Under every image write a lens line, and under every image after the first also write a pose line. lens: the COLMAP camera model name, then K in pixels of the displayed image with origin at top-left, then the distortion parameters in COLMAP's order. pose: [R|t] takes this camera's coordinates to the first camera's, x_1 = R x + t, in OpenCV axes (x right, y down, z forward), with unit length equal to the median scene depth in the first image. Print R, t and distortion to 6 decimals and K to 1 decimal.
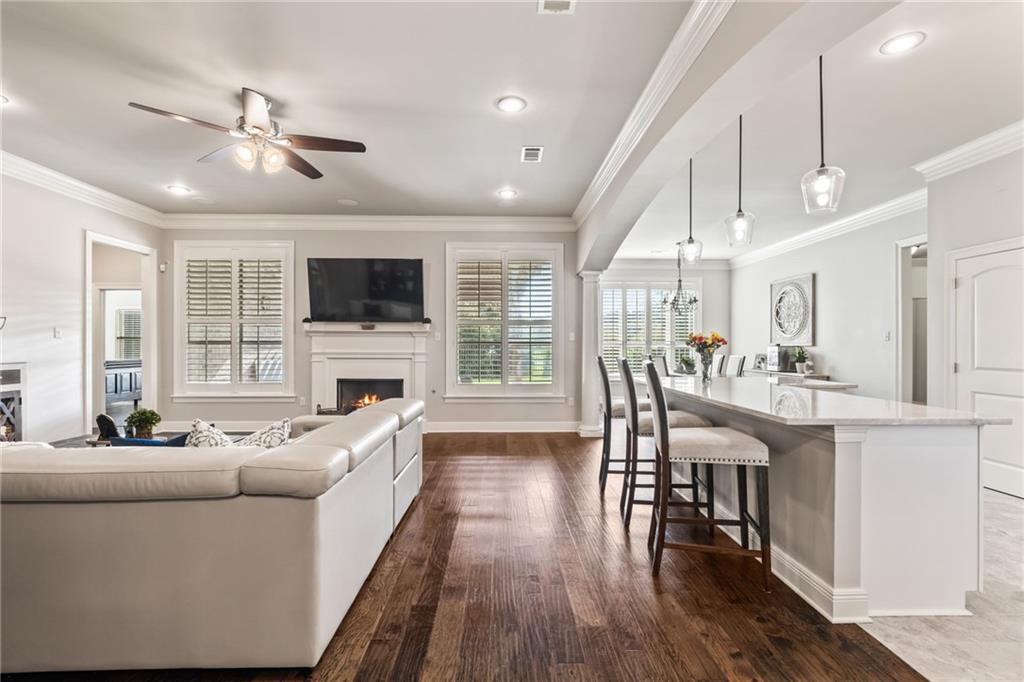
lens RADIAL K [[477.5, 0, 512.0], [0, 477.5, 341.0], [0, 0, 1]] dist [0.002023, 0.000431]
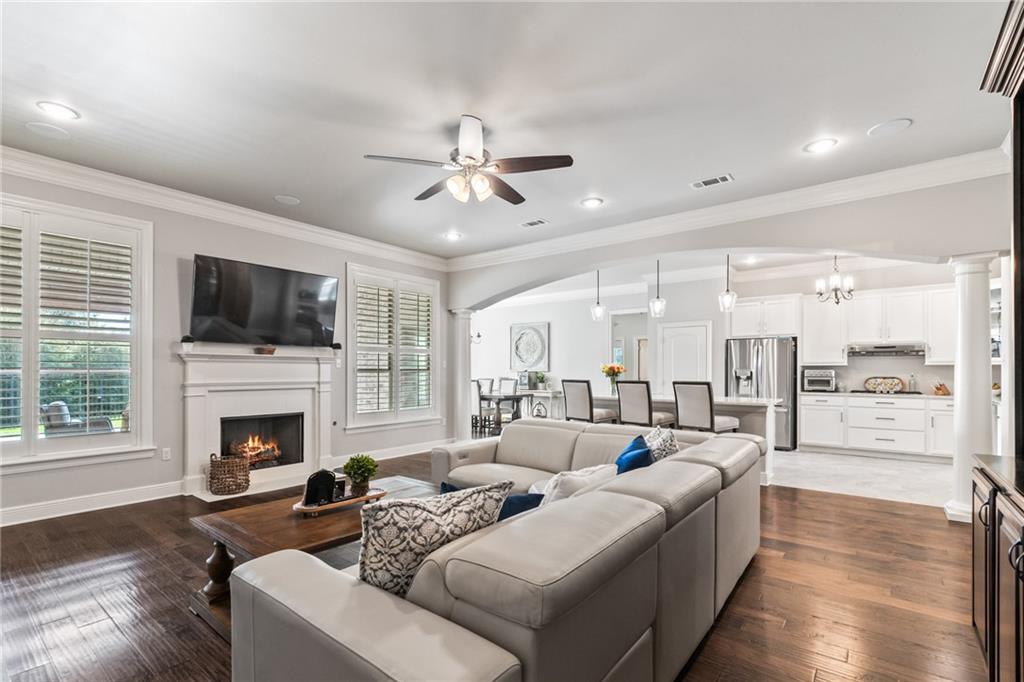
lens RADIAL K [[466.2, 0, 506.5], [0, 466.2, 368.6], [0, 0, 1]] dist [-0.001204, -0.000060]
pose [[0.647941, -0.000066, 0.761690, -0.640766], [-0.003564, 0.999989, 0.003118, -0.003219], [-0.761682, -0.004735, 0.647934, 0.179905]]
